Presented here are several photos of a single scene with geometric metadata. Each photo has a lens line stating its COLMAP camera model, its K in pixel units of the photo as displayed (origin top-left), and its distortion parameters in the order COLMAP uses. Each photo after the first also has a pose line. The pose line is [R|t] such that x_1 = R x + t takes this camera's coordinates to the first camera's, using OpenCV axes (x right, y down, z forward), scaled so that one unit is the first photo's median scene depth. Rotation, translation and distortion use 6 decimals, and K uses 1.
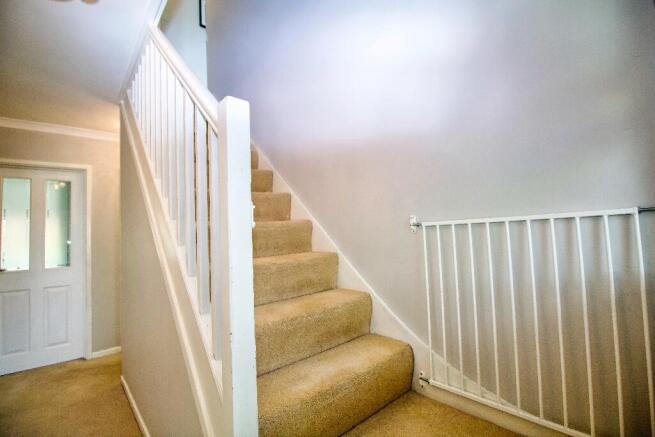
lens RADIAL K [[305.4, 0, 327.2], [0, 305.4, 219.1], [0, 0, 1]] dist [-0.007488, -0.001440]
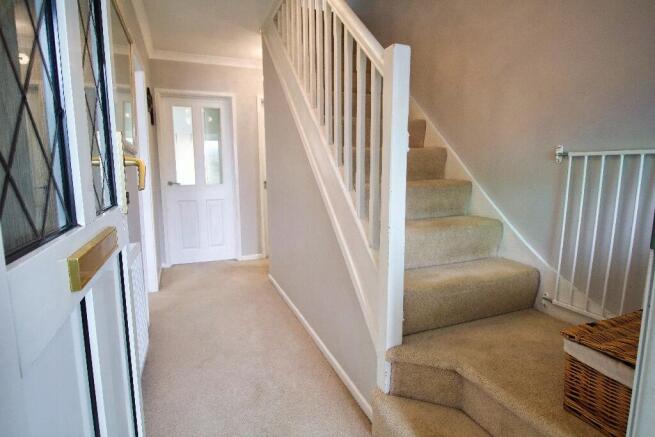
lens RADIAL K [[350.2, 0, 321.7], [0, 350.2, 220.3], [0, 0, 1]] dist [-0.003441, -0.001607]
pose [[0.936779, 0.086818, -0.338982, -0.034907], [-0.012486, 0.976410, 0.215566, -0.009187], [0.349700, -0.197705, 0.915763, -0.339922]]
